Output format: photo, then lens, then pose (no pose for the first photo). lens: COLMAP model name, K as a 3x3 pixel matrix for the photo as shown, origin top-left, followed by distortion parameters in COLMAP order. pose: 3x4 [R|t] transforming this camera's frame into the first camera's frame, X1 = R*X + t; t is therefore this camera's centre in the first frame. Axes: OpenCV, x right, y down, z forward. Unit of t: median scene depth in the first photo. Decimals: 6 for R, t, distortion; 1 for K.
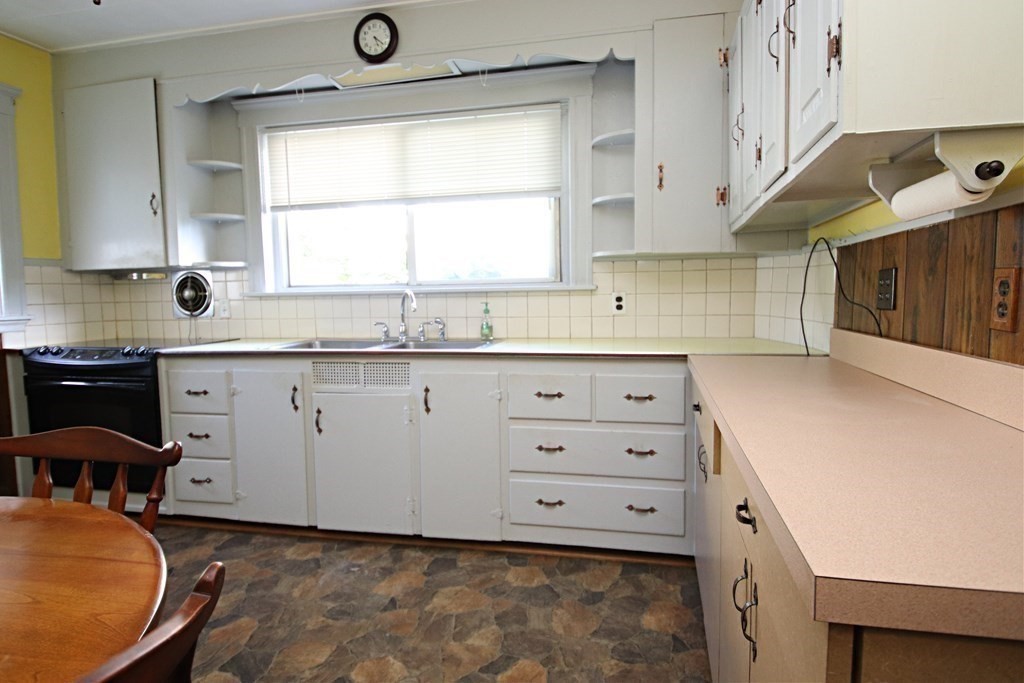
lens RADIAL K [[570.9, 0, 517.1], [0, 570.9, 334.0], [0, 0, 1]] dist [0.042487, -0.057397]
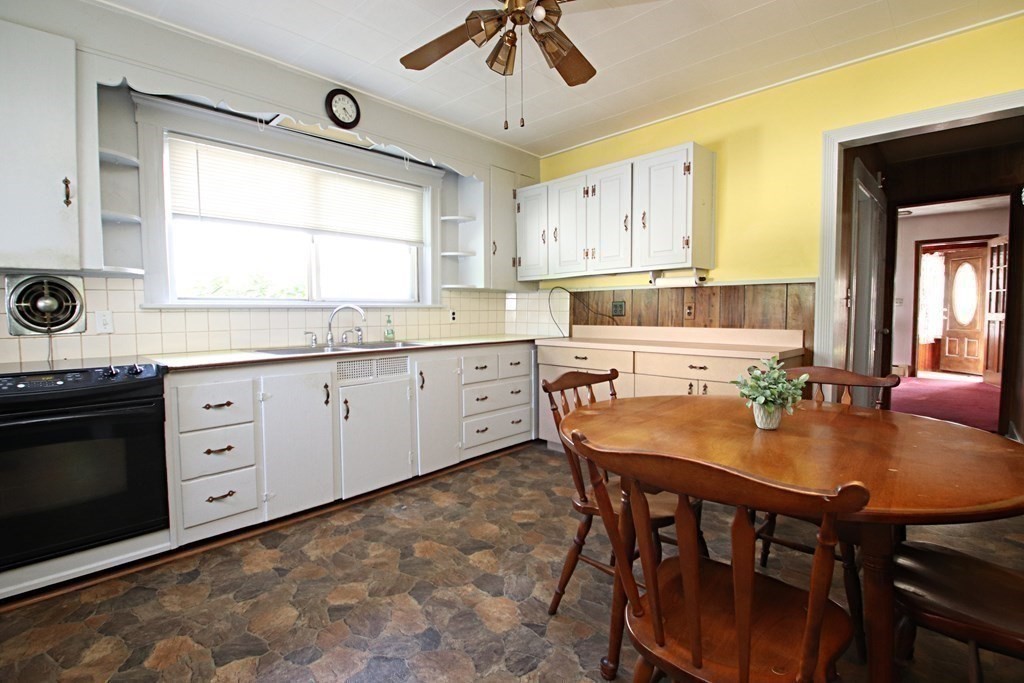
lens RADIAL K [[480.8, 0, 514.6], [0, 480.8, 336.8], [0, 0, 1]] dist [0.016043, -0.031972]
pose [[0.501607, -0.031948, 0.864506, -1.002990], [0.060648, 0.998158, 0.001698, 0.015680], [-0.862967, 0.051579, 0.502620, 0.156135]]
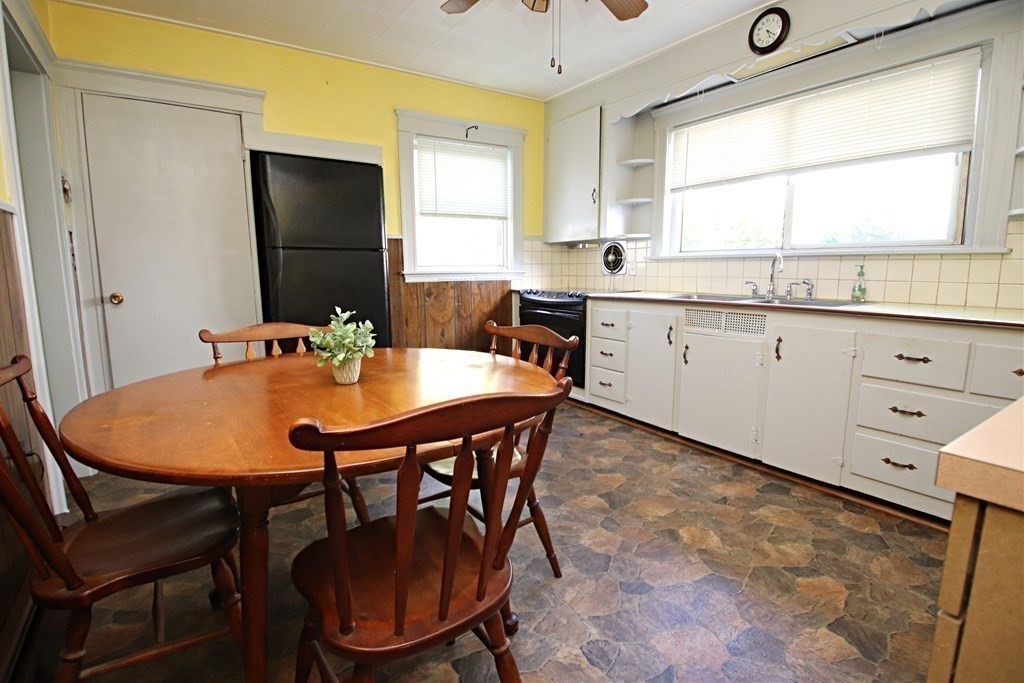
lens RADIAL K [[483.7, 0, 499.7], [0, 483.7, 336.1], [0, 0, 1]] dist [0.022742, -0.033055]
pose [[0.718625, 0.111780, -0.686355, 0.098106], [-0.056342, 0.993111, 0.102748, 0.019892], [0.693111, -0.035166, 0.719972, -0.083254]]
